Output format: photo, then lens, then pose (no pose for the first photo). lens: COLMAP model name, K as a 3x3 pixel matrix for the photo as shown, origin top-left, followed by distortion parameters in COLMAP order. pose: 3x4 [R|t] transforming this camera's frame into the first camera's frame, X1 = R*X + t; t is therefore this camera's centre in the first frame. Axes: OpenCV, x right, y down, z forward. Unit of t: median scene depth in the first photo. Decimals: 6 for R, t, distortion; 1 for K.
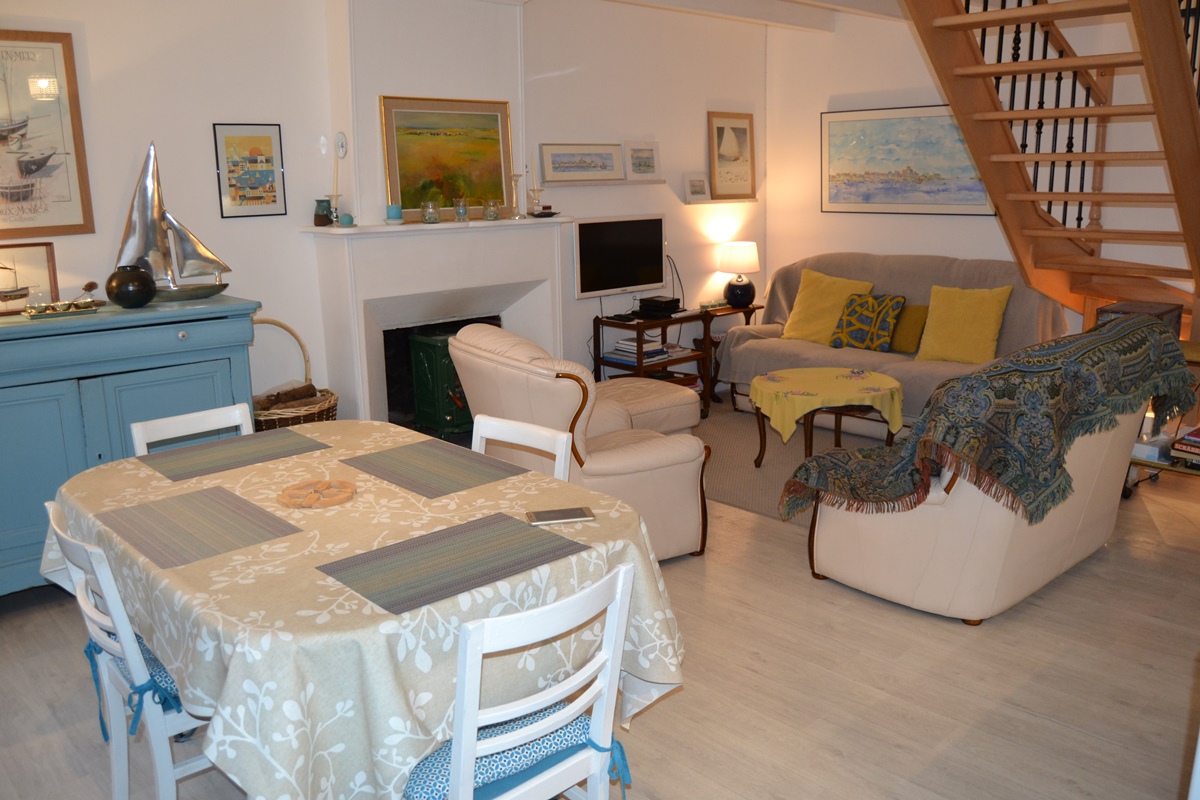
lens RADIAL K [[962.8, 0, 600.0], [0, 962.8, 400.0], [0, 0, 1]] dist [-0.059049, 0.005267]
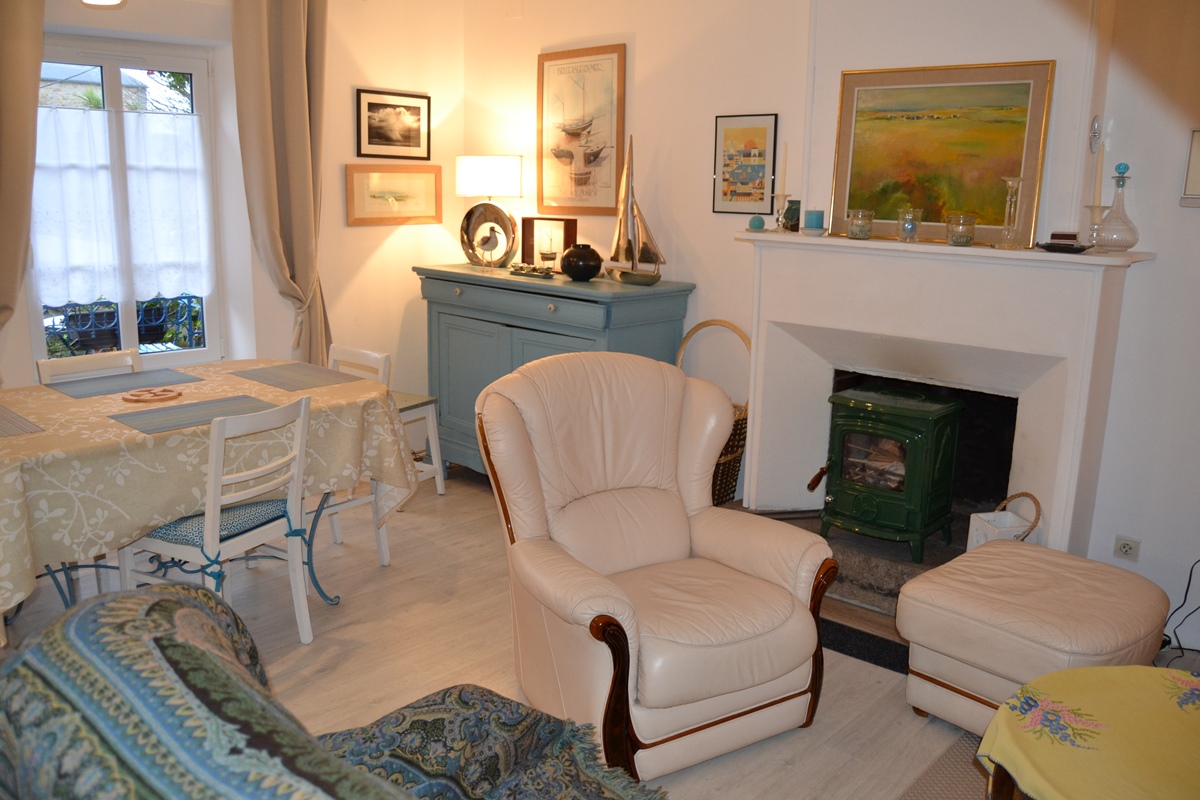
lens RADIAL K [[962.8, 0, 600.0], [0, 962.8, 400.0], [0, 0, 1]] dist [-0.059049, 0.005267]
pose [[0.085727, 0.238210, -0.967423, 0.581352], [-0.241356, 0.947041, 0.211804, -0.183922], [0.966643, 0.215336, 0.138680, 0.768042]]
